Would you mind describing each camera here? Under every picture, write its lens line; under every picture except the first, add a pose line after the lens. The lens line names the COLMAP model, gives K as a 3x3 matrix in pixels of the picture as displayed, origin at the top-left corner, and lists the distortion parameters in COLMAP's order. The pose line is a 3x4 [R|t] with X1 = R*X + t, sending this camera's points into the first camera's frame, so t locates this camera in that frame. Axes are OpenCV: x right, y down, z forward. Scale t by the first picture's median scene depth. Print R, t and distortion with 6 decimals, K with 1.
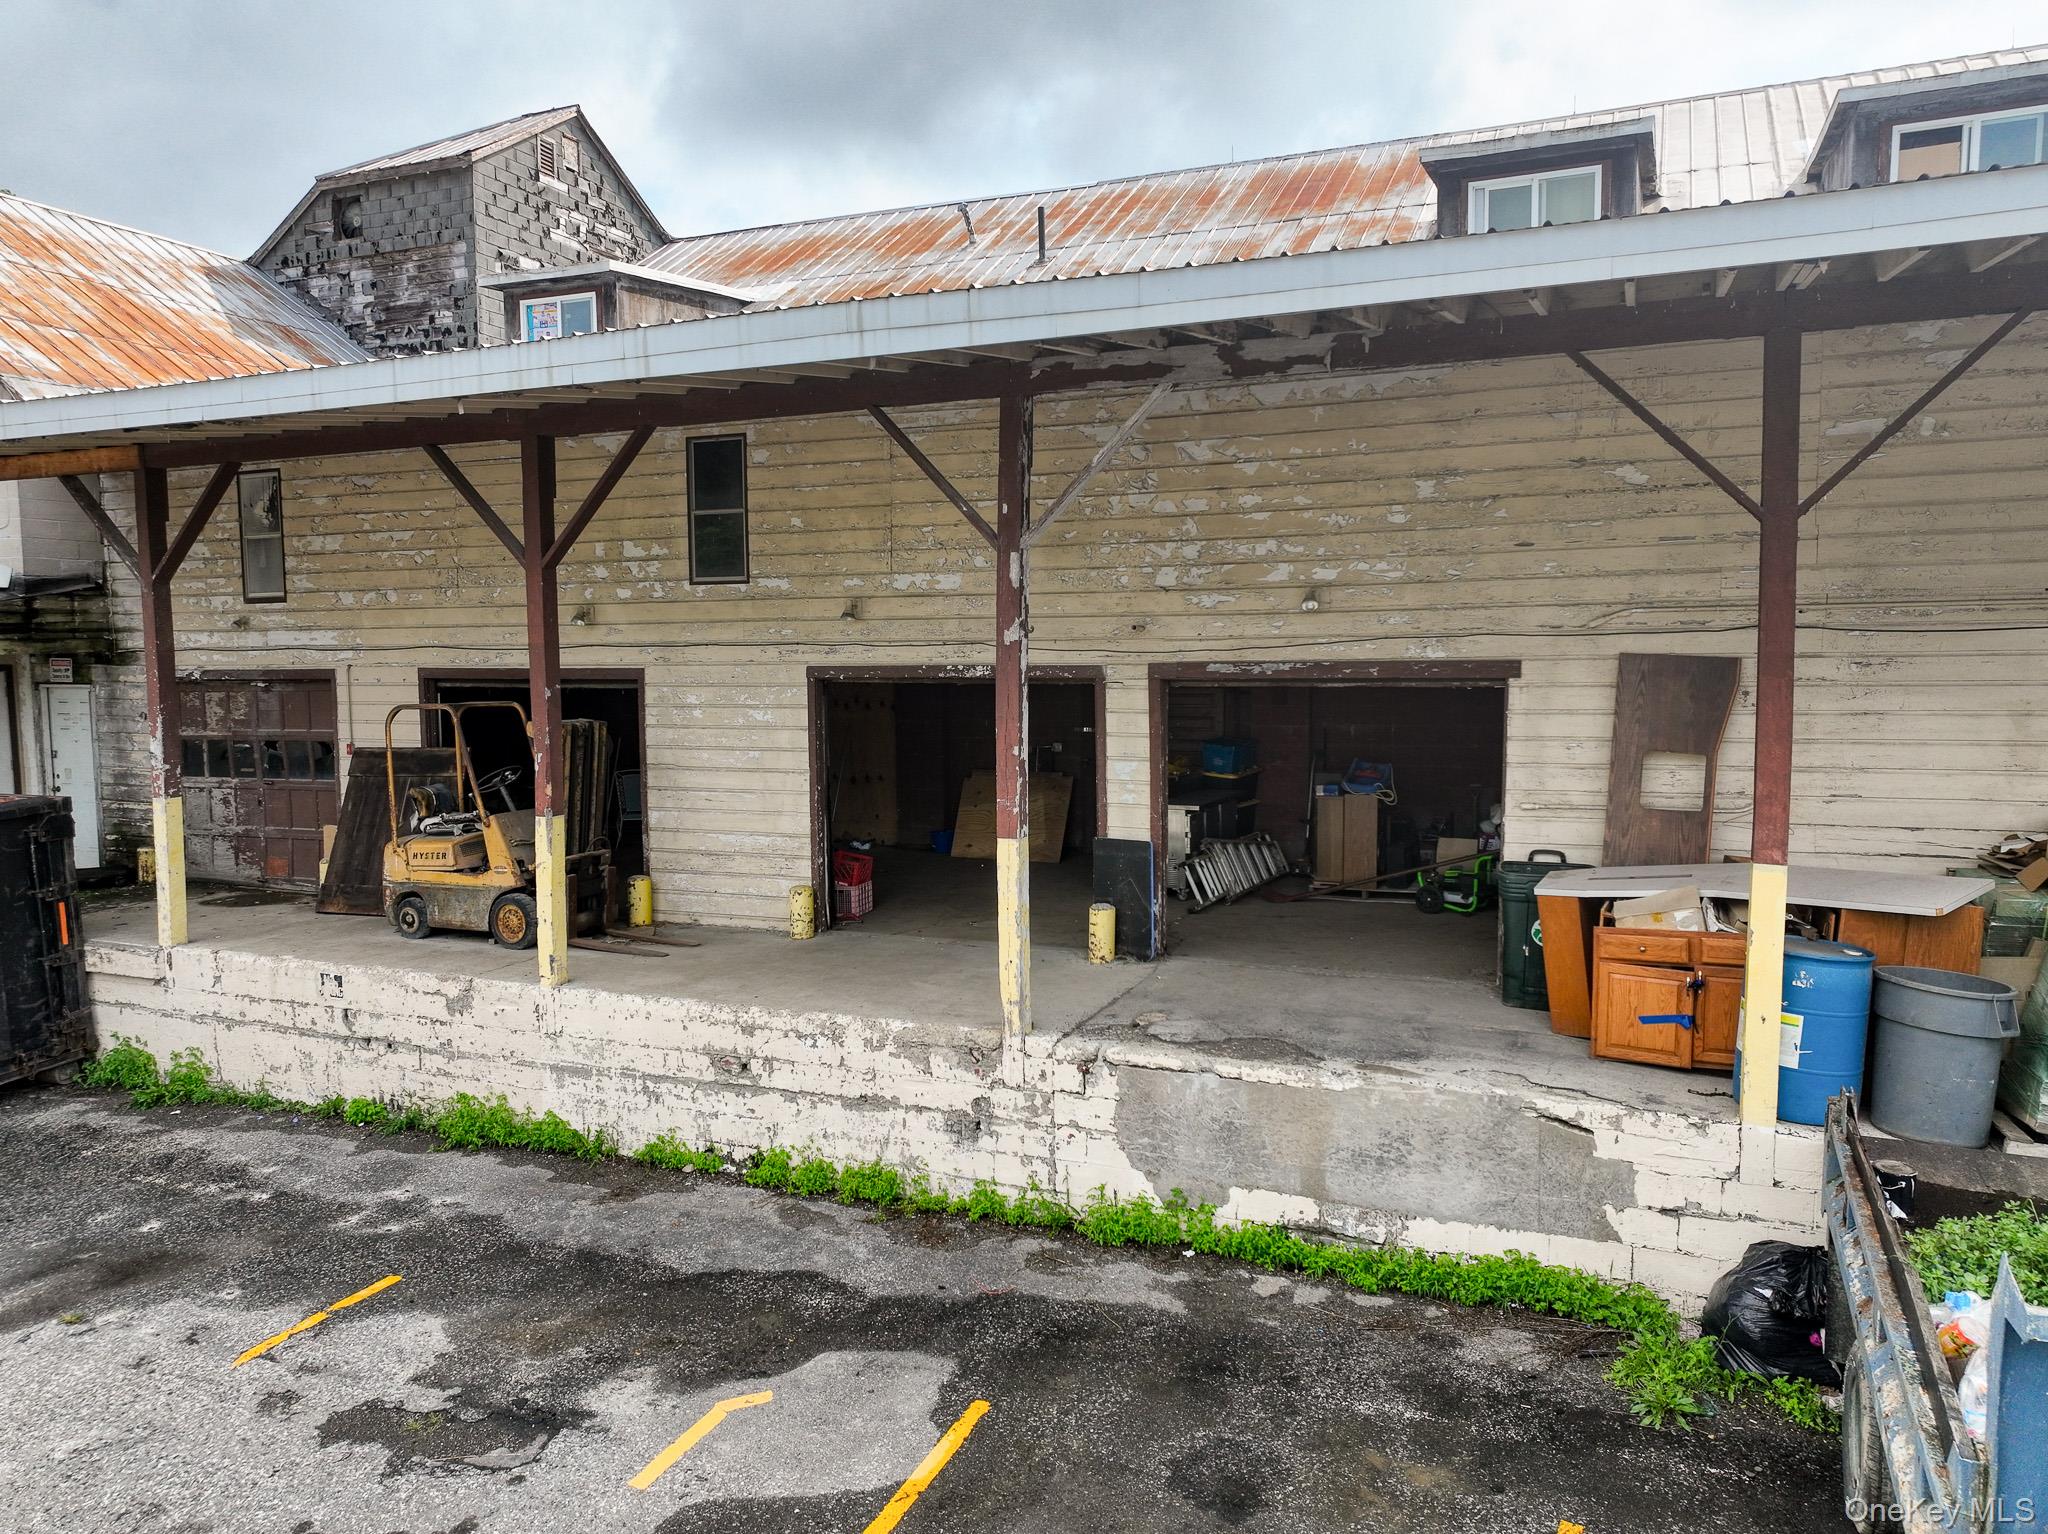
lens RADIAL K [[1437.6, 0, 1033.5], [0, 1437.6, 761.3], [0, 0, 1]] dist [0.003860, 0.007845]
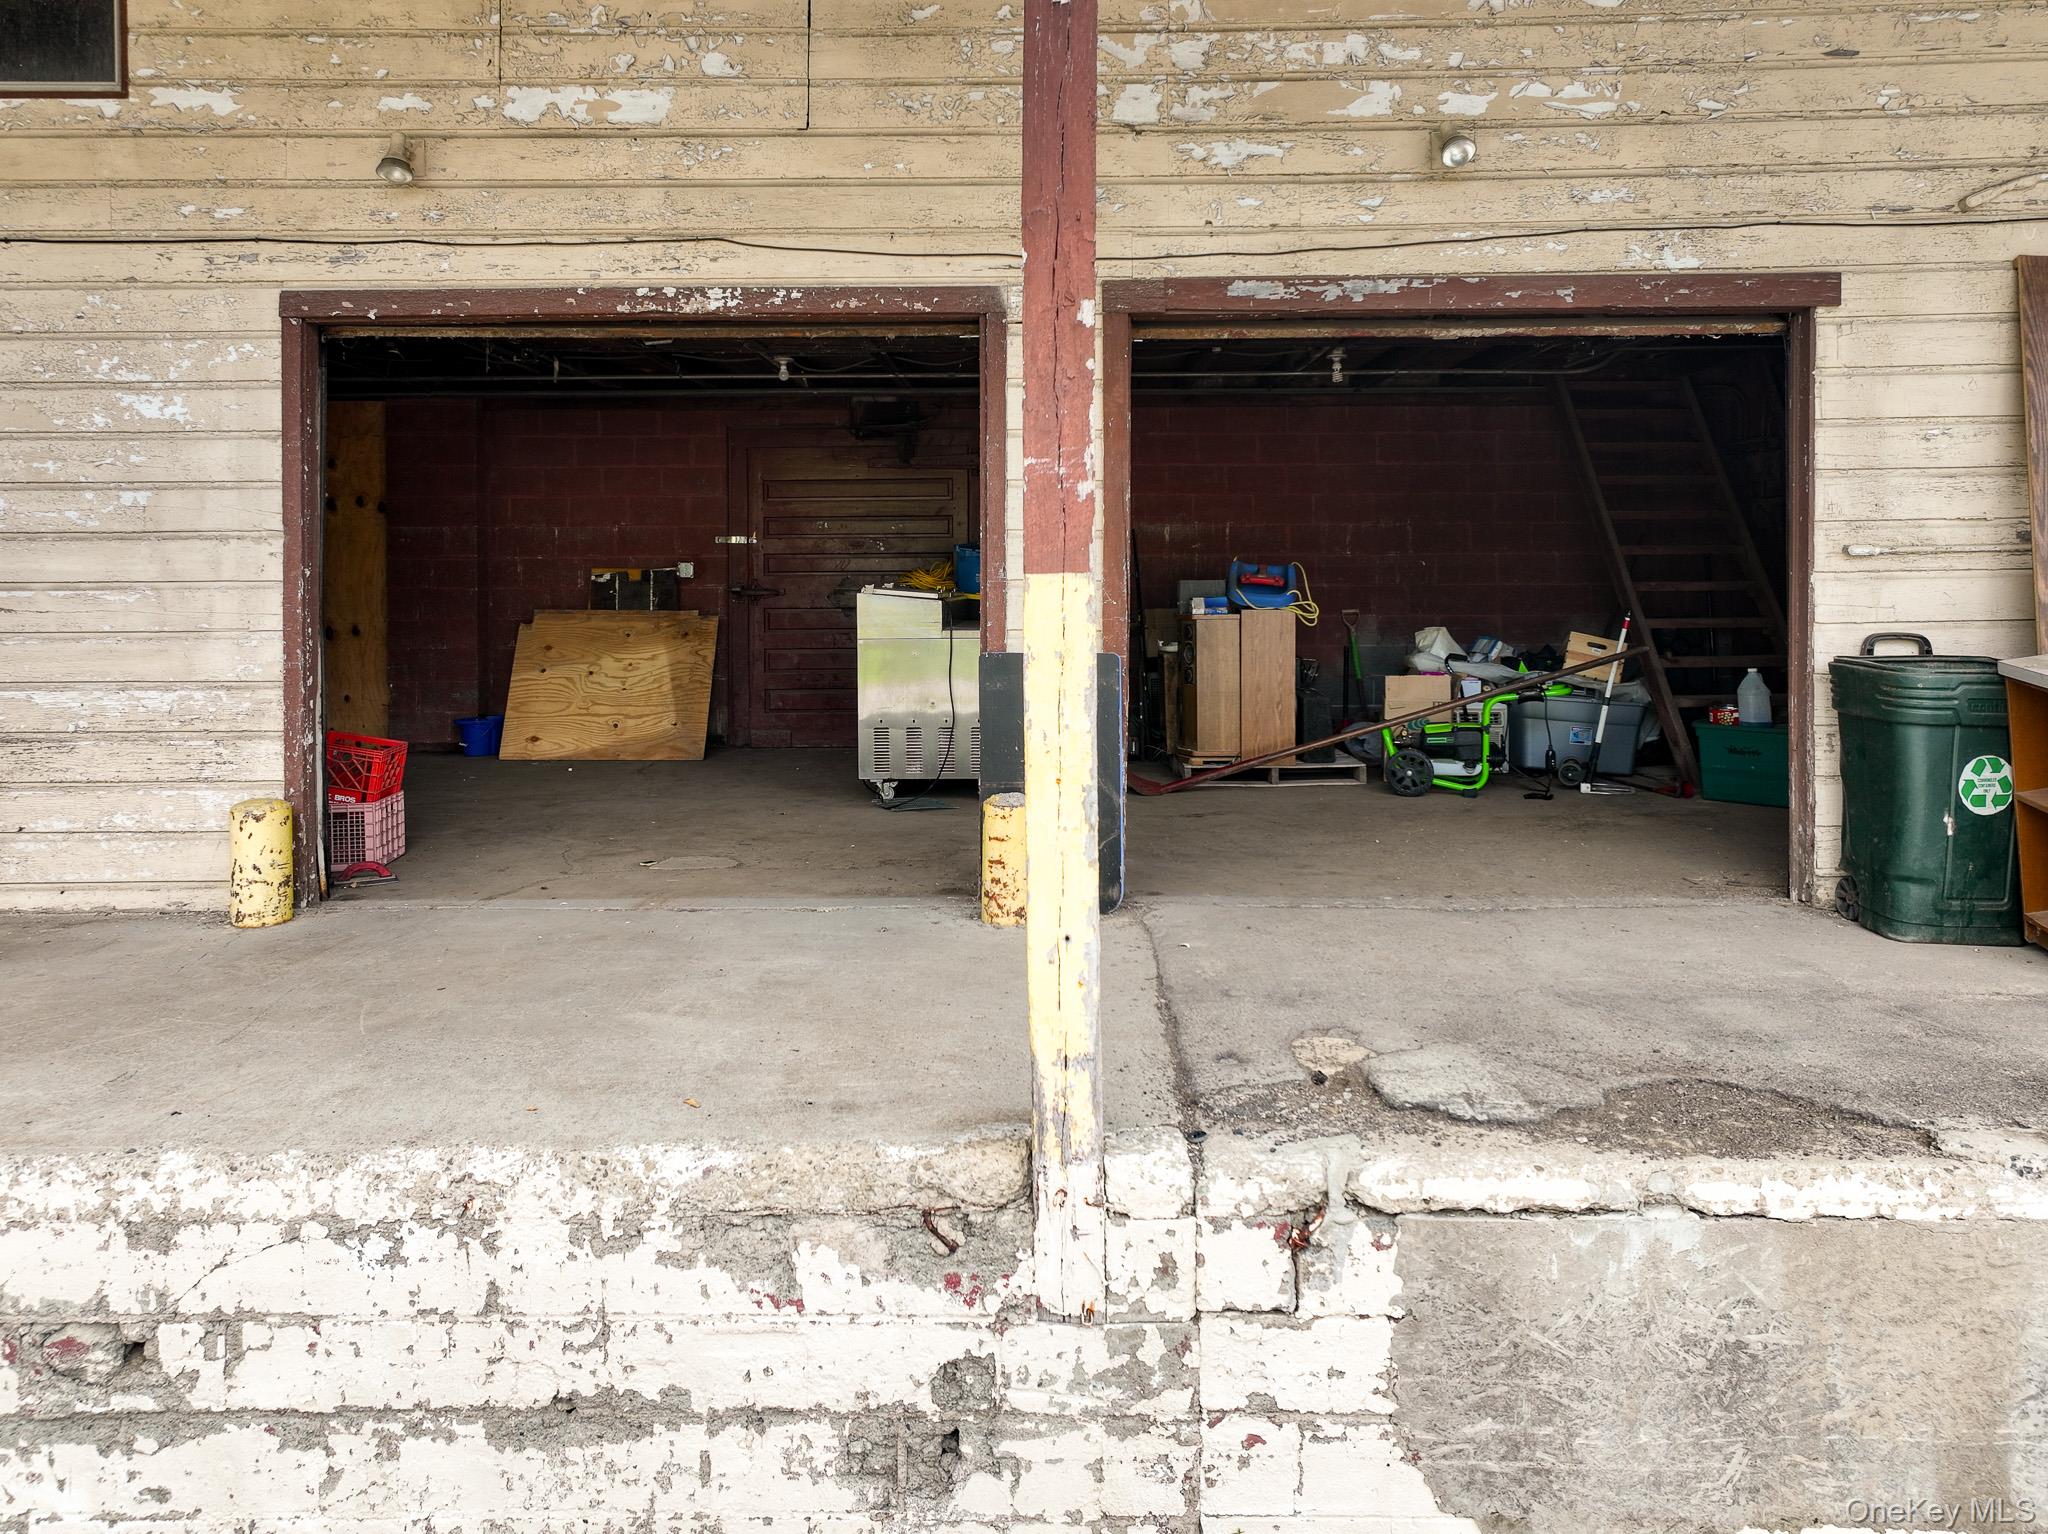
lens RADIAL K [[1502.0, 0, 1028.6], [0, 1502.0, 572.2], [0, 0, 1]] dist [0.003940, 0.005198]
pose [[0.927969, 0.002215, 0.372652, -0.141029], [0.026422, 0.997075, -0.071723, 0.070260], [-0.371721, 0.076403, 0.925195, 0.601860]]
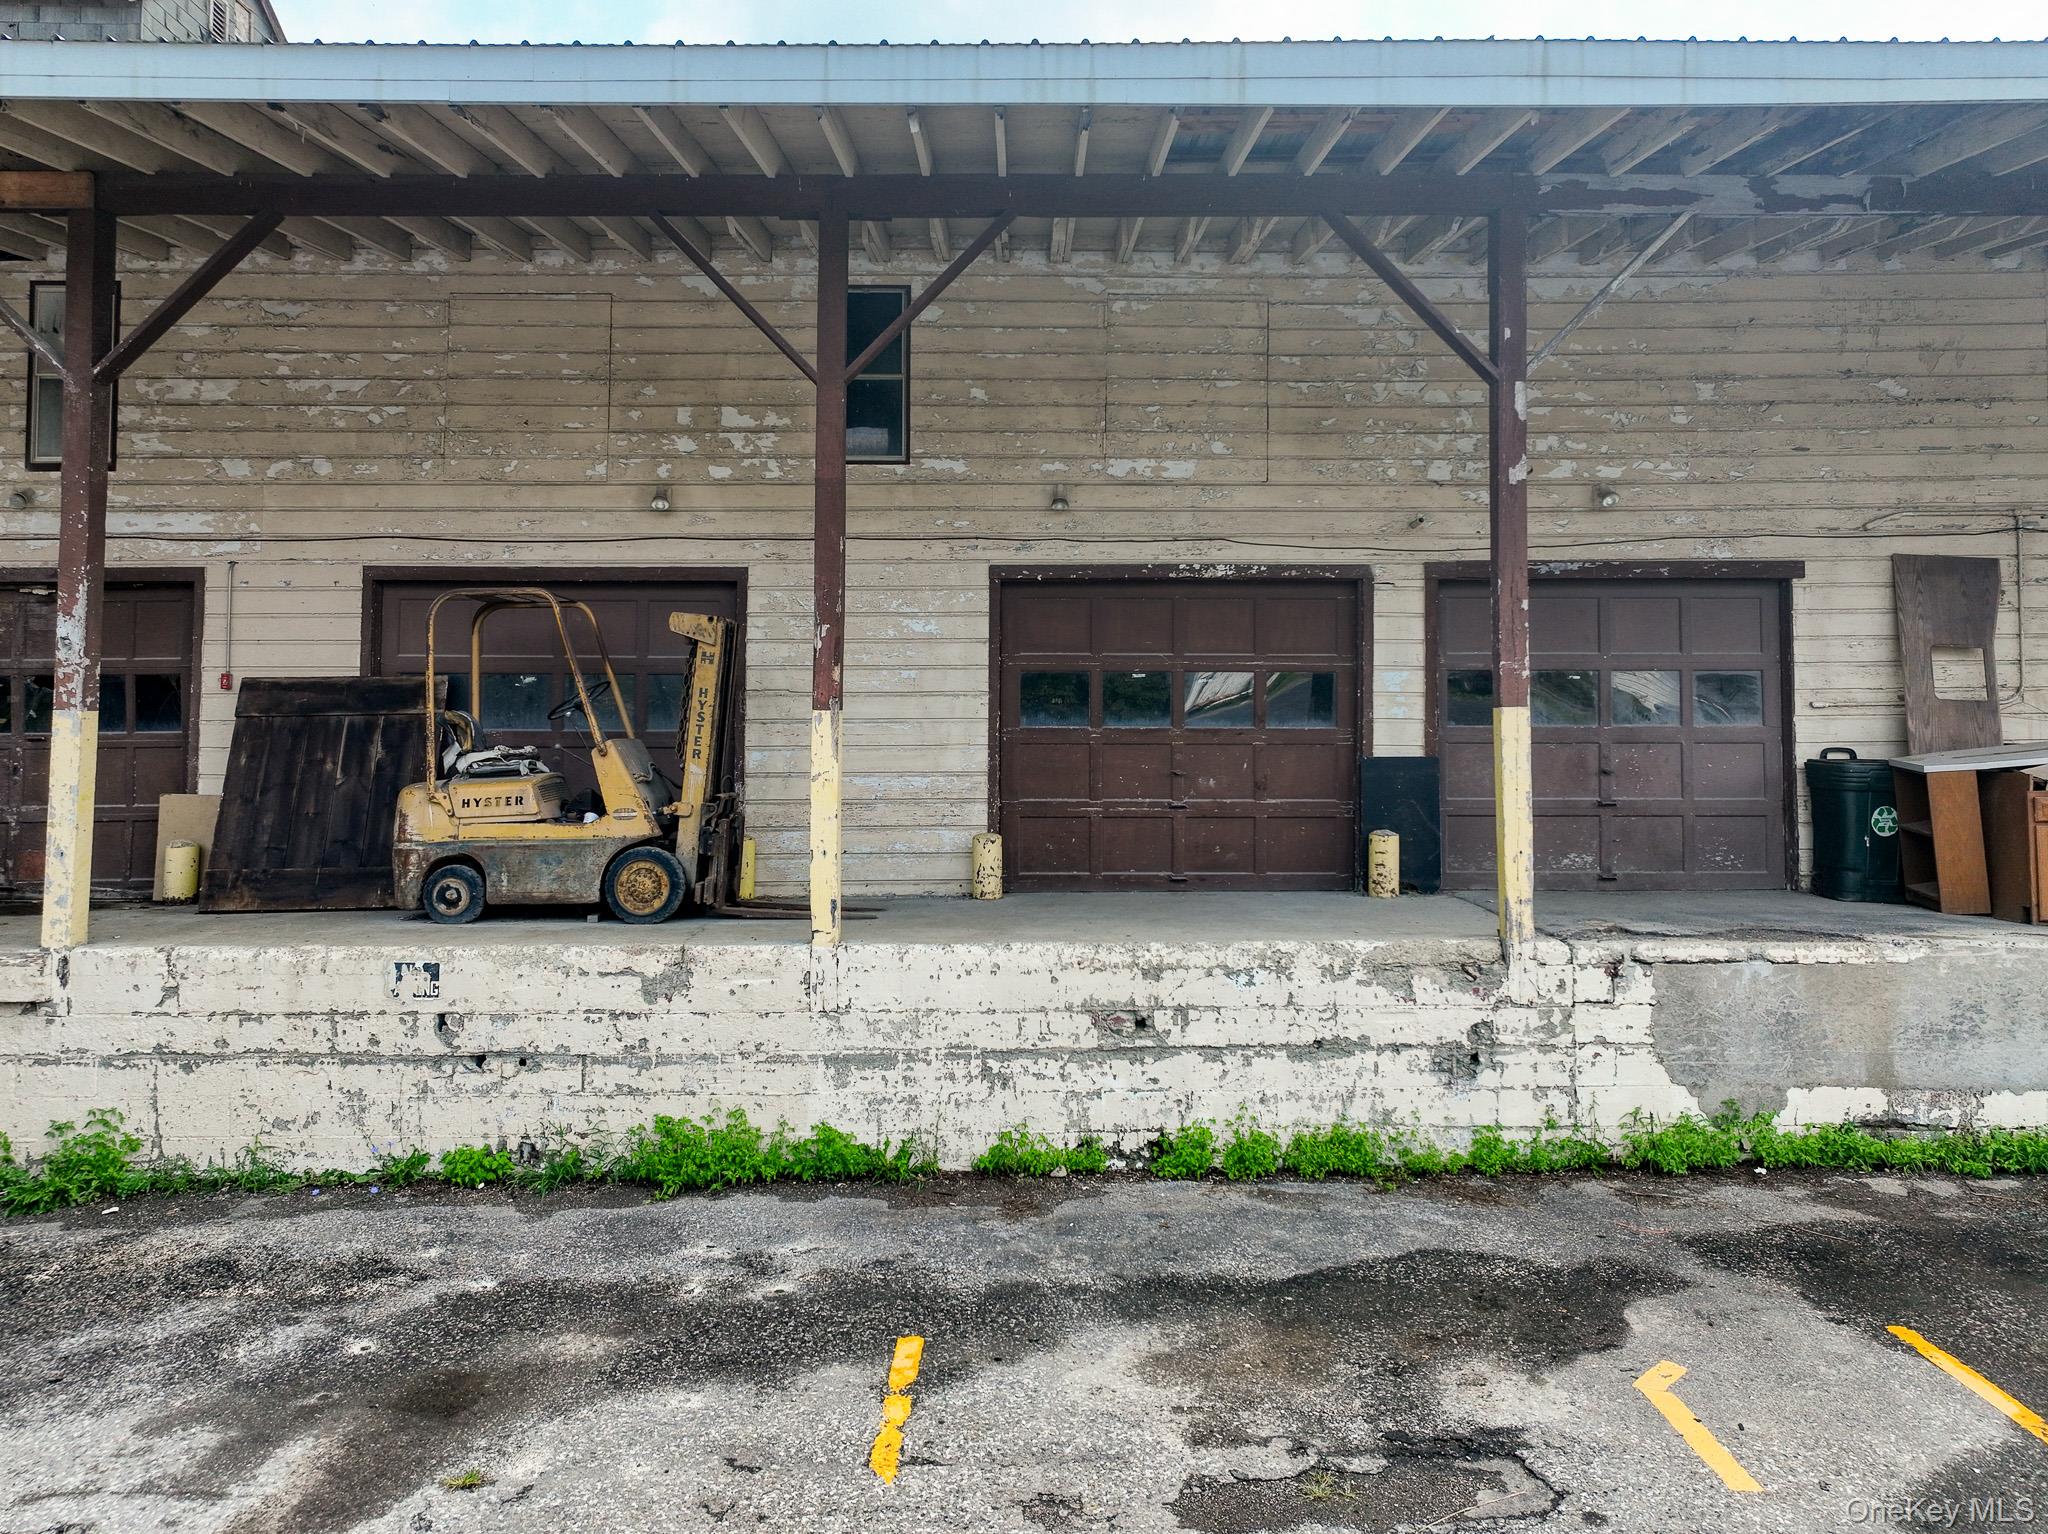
lens RADIAL K [[1478.4, 0, 1028.2], [0, 1478.4, 663.6], [0, 0, 1]] dist [0.006107, -0.006314]
pose [[0.916374, 0.026635, 0.399435, -0.573114], [0.026622, 0.991521, -0.127192, 0.119014], [-0.399436, 0.127189, 0.907895, 0.275520]]
